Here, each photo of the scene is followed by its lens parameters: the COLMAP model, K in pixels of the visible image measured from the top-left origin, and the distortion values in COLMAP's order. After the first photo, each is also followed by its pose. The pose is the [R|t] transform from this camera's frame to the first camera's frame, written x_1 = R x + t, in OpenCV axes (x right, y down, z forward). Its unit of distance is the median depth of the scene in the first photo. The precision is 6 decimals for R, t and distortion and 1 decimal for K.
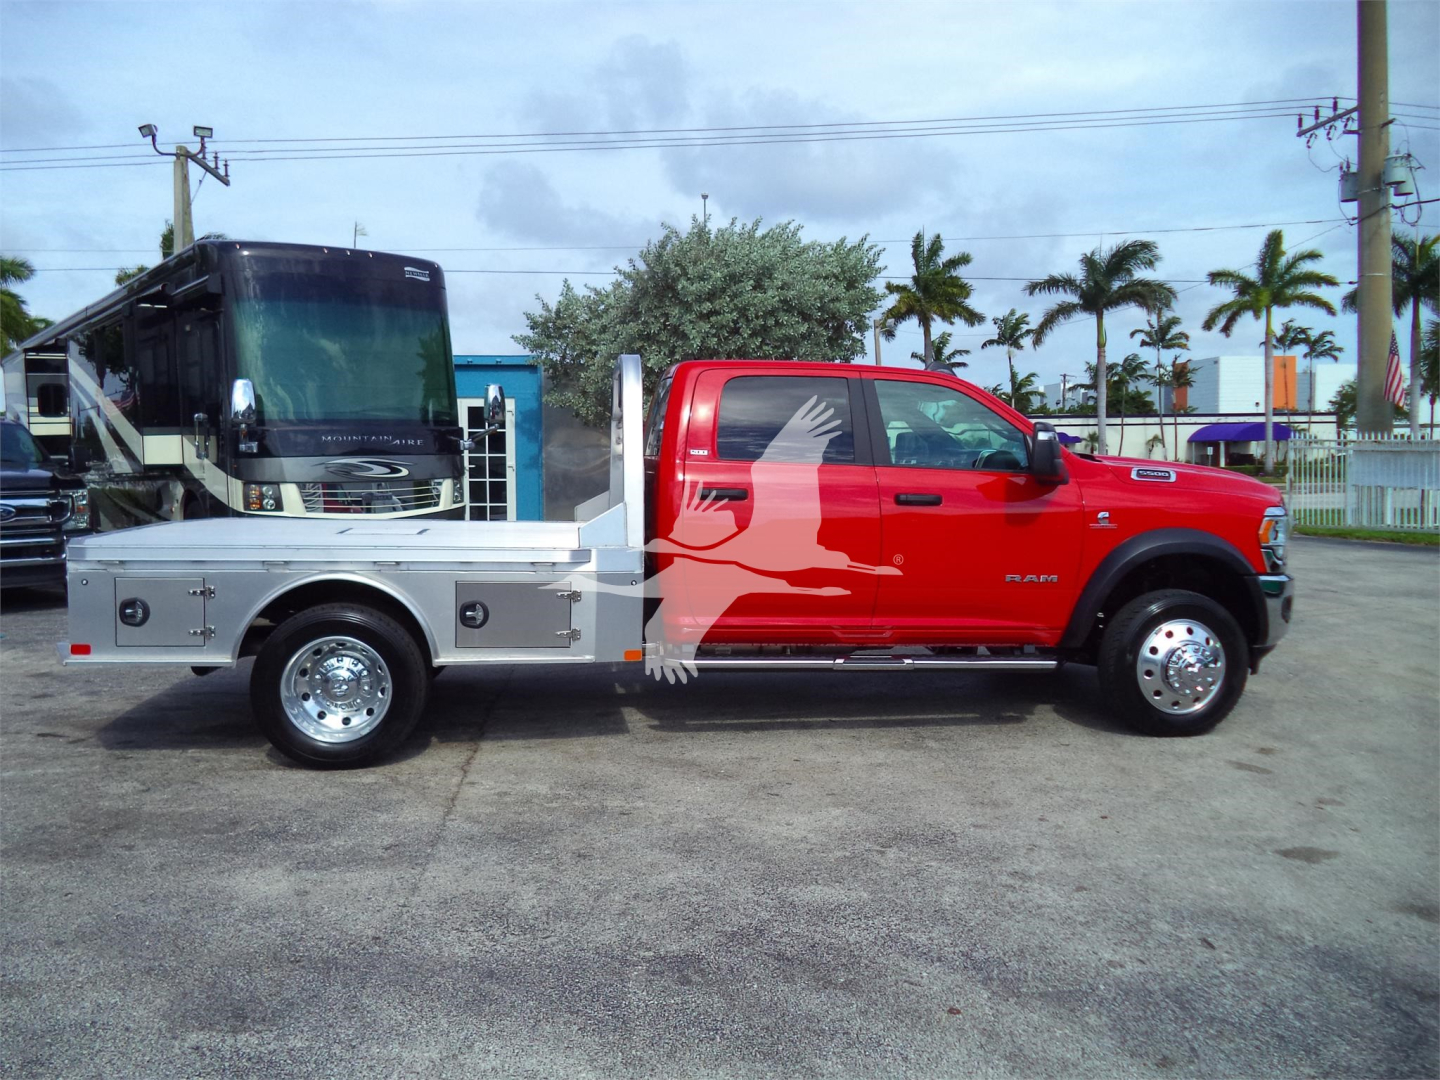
lens RADIAL K [[1169.3, 0, 702.1], [0, 1169.3, 577.3], [0, 0, 1]] dist [-0.024926, -0.002243]
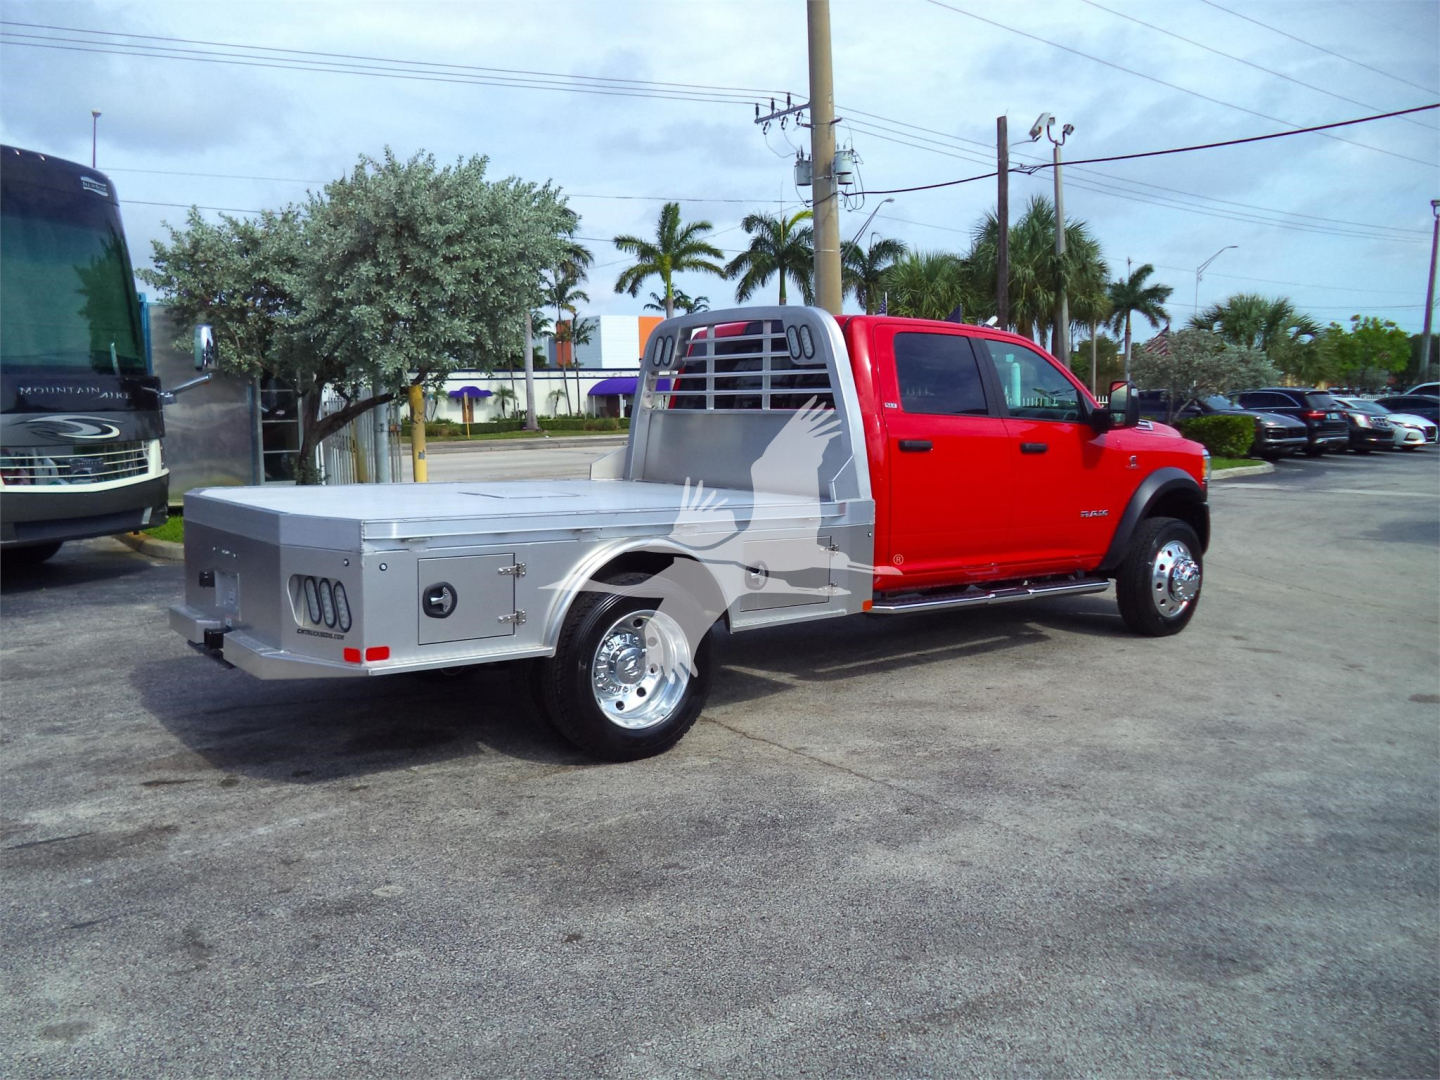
lens RADIAL K [[1203.8, 0, 702.6], [0, 1203.8, 542.3], [0, 0, 1]] dist [-0.045760, 0.034736]
pose [[0.857345, -0.058197, 0.511442, -0.325008], [0.054710, 0.998262, 0.021881, -0.008729], [-0.511827, 0.009221, 0.859039, 0.073923]]
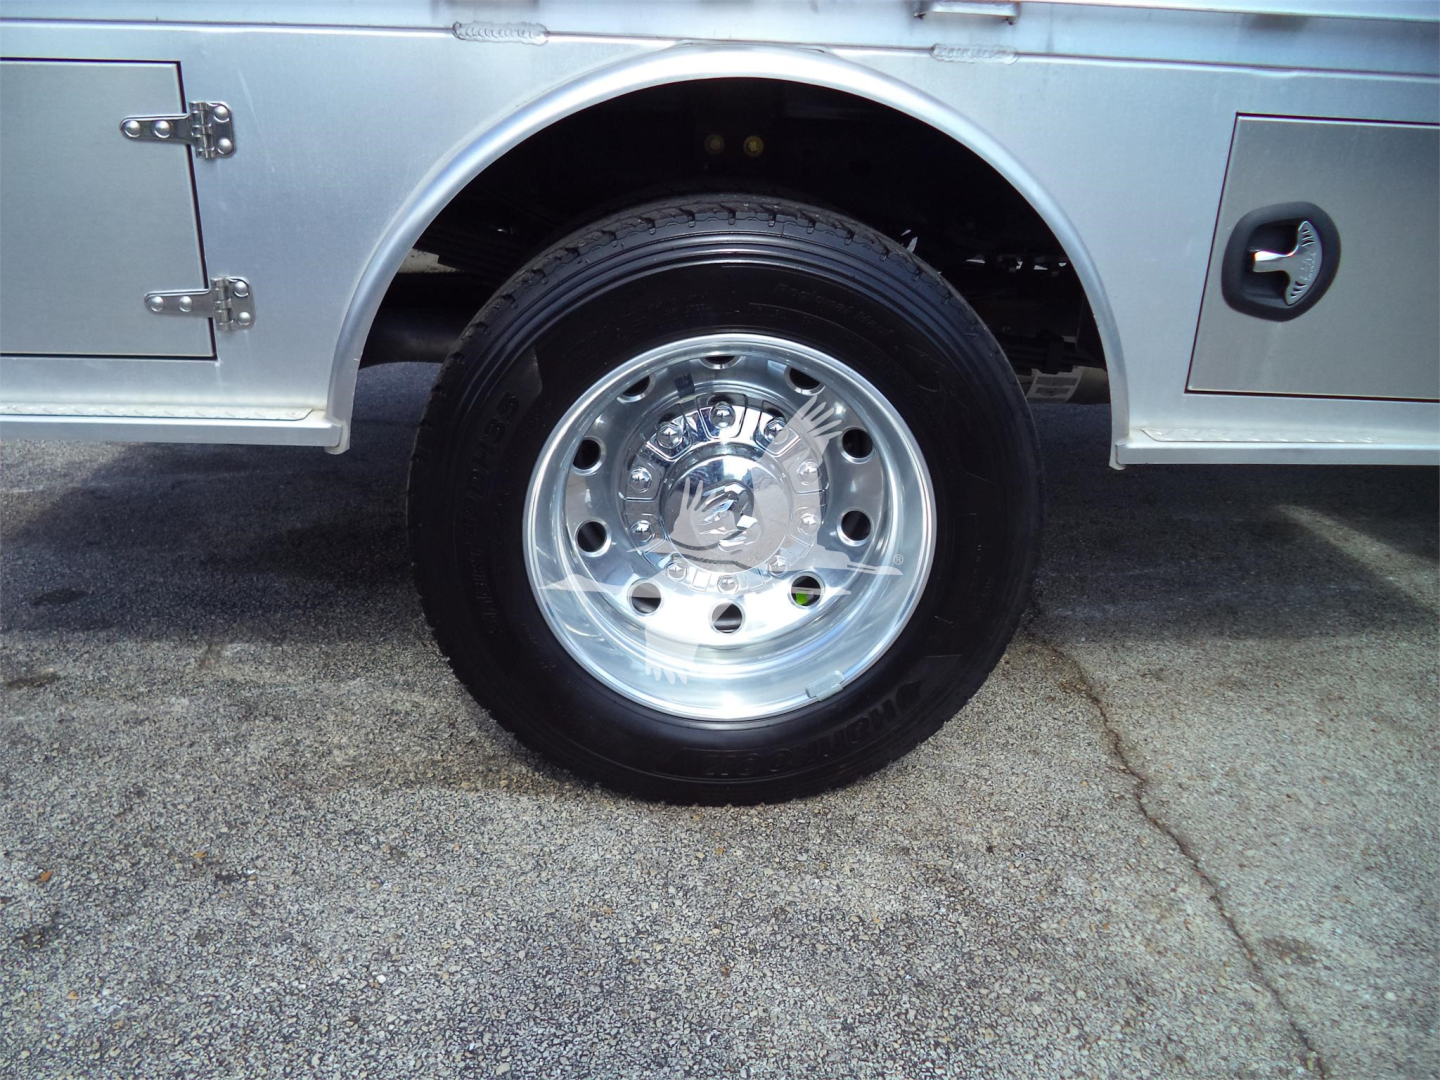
lens RADIAL K [[1040.2, 0, 720.0], [0, 1040.2, 540.0], [0, 0, 1]] dist [-0.008598, -0.002496]
pose [[0.998462, 0.043742, -0.034069, -0.133778], [-0.031905, 0.955838, 0.292158, 0.012045], [0.045344, -0.290622, 0.955763, 0.336411]]
